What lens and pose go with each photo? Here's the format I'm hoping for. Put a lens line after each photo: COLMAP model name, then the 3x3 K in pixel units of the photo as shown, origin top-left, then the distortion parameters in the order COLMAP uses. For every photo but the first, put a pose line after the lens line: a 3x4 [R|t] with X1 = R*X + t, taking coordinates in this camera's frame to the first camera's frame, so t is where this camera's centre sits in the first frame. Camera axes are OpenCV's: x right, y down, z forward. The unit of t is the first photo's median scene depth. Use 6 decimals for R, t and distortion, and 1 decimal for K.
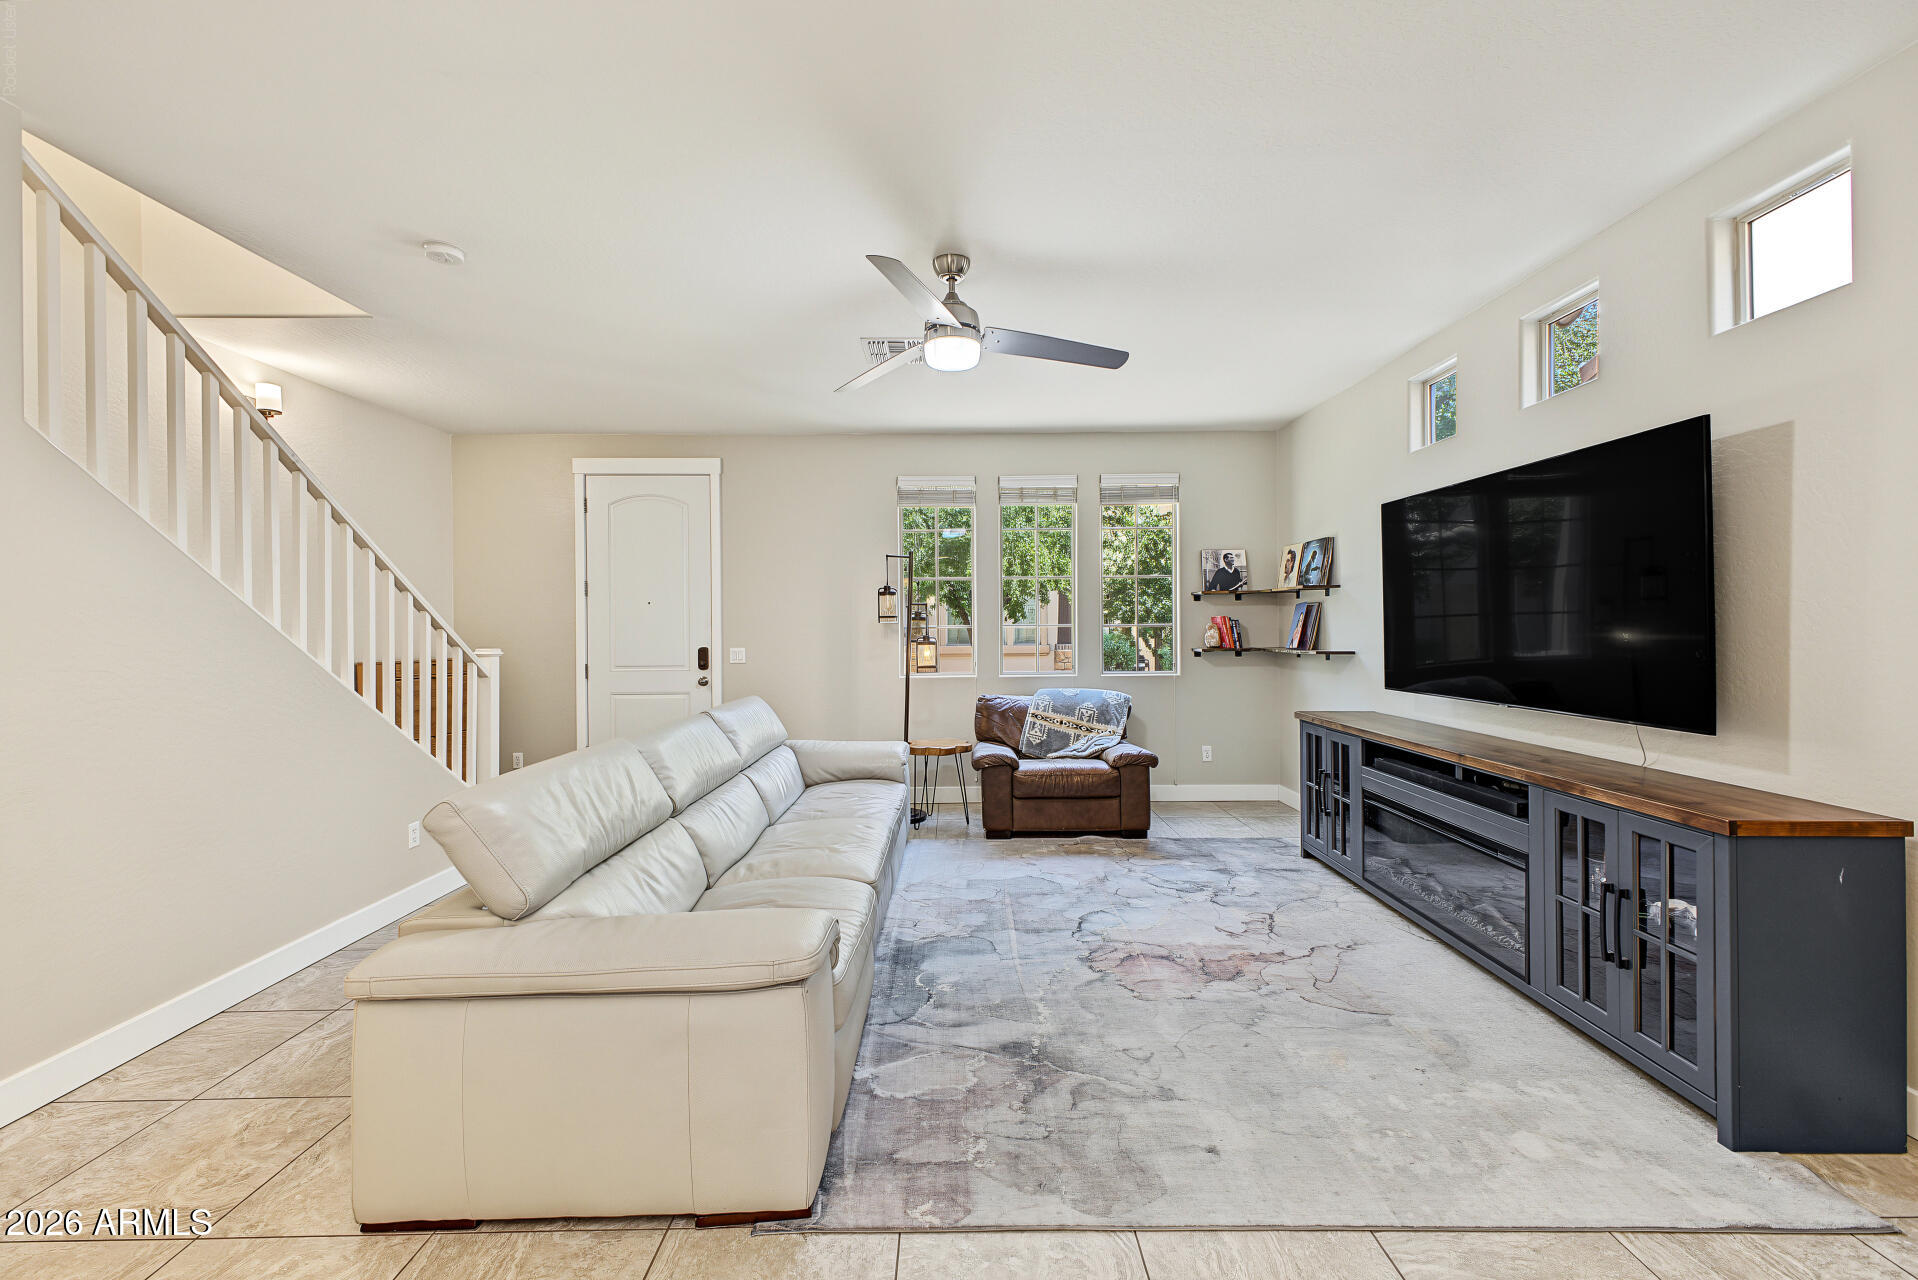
lens RADIAL K [[762.4, 0, 964.6], [0, 762.4, 630.4], [0, 0, 1]] dist [0.016344, -0.004003]
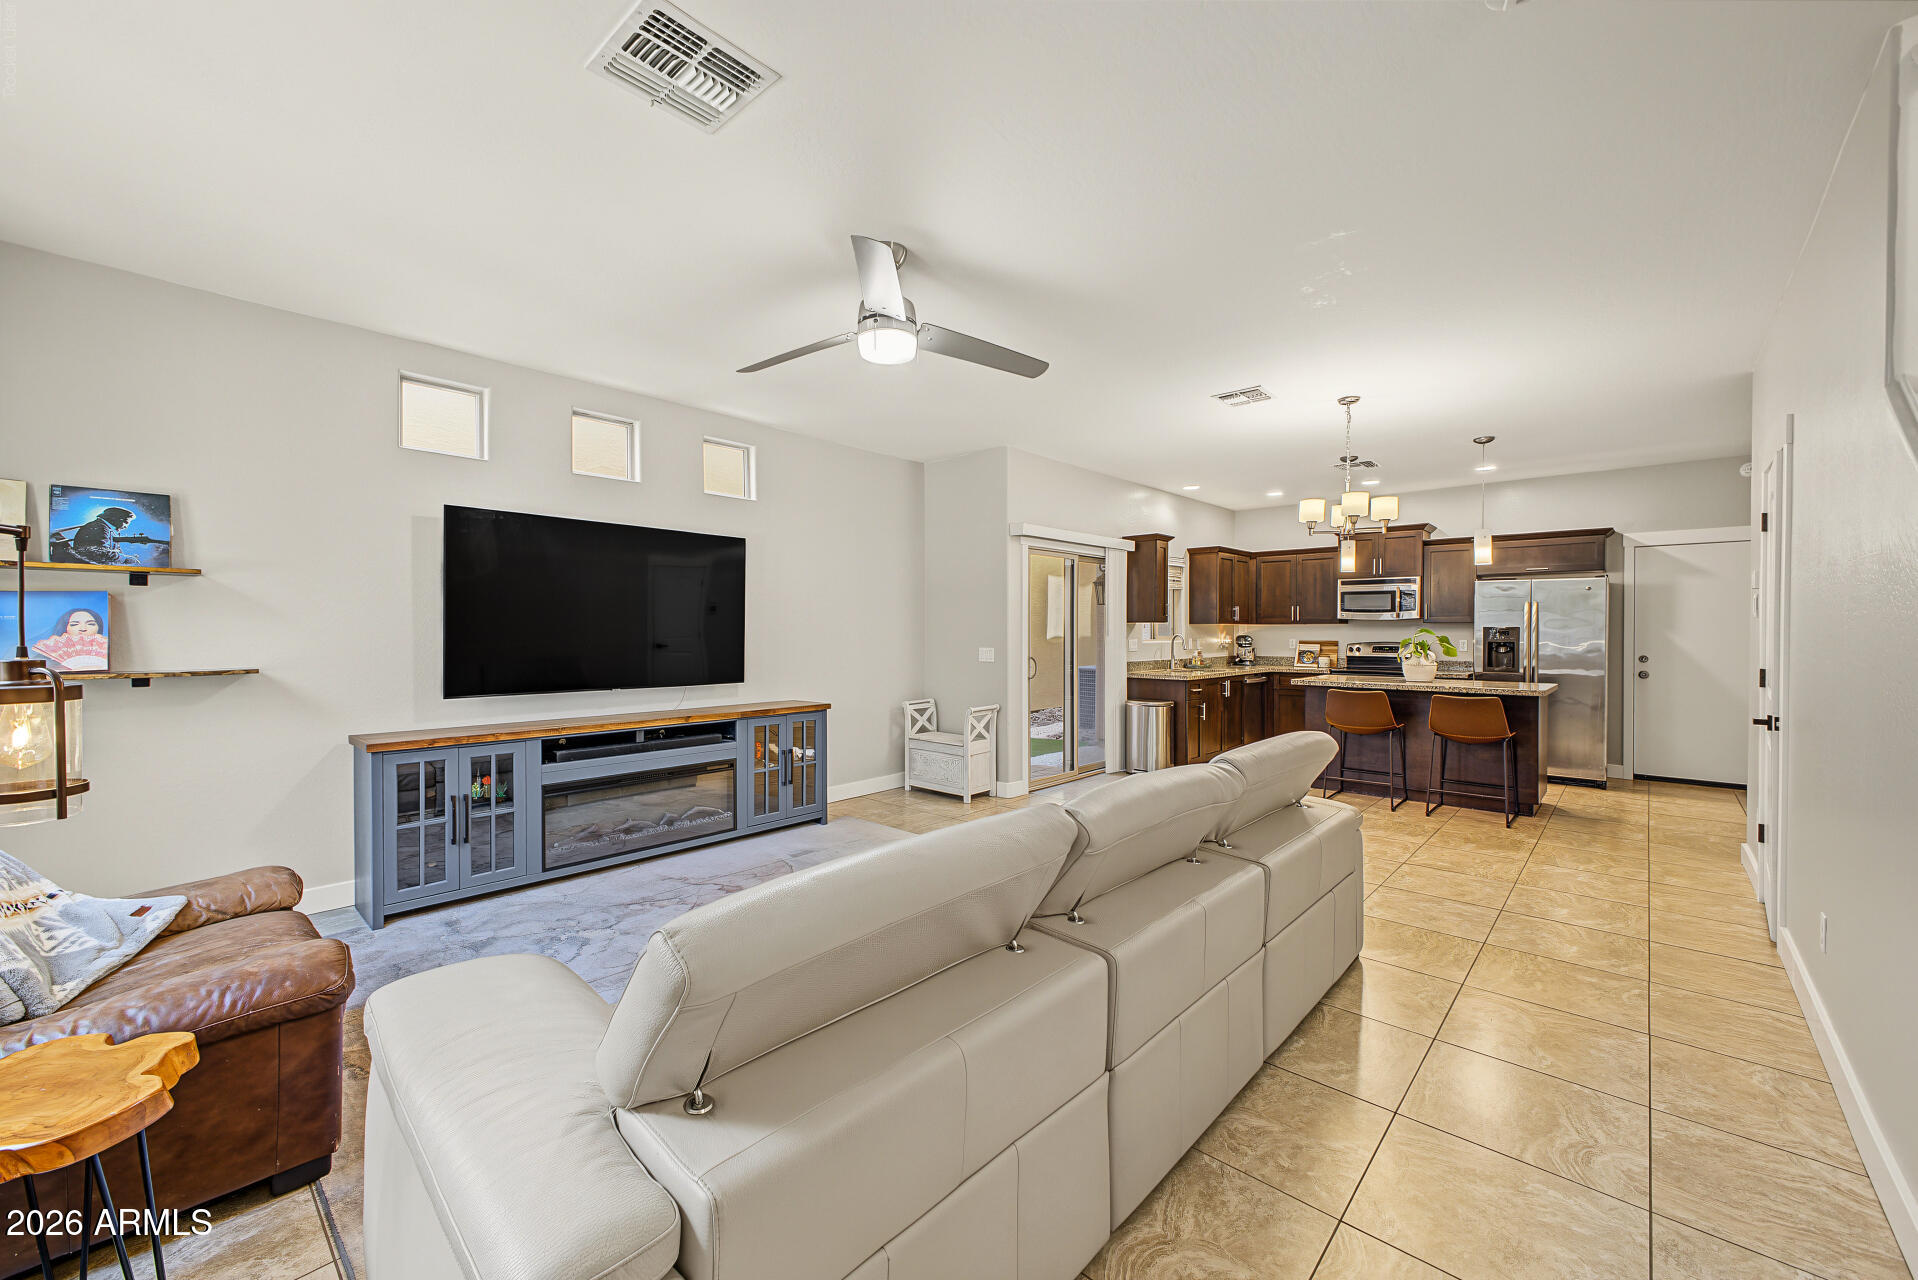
lens RADIAL K [[762.4, 0, 951.6], [0, 762.4, 636.5], [0, 0, 1]] dist [0.016344, -0.004003]
pose [[-0.727938, 0.003732, 0.685633, -0.587924], [0.007127, 0.999972, 0.002124, 0.001851], [-0.685606, 0.006433, -0.727944, 1.320798]]
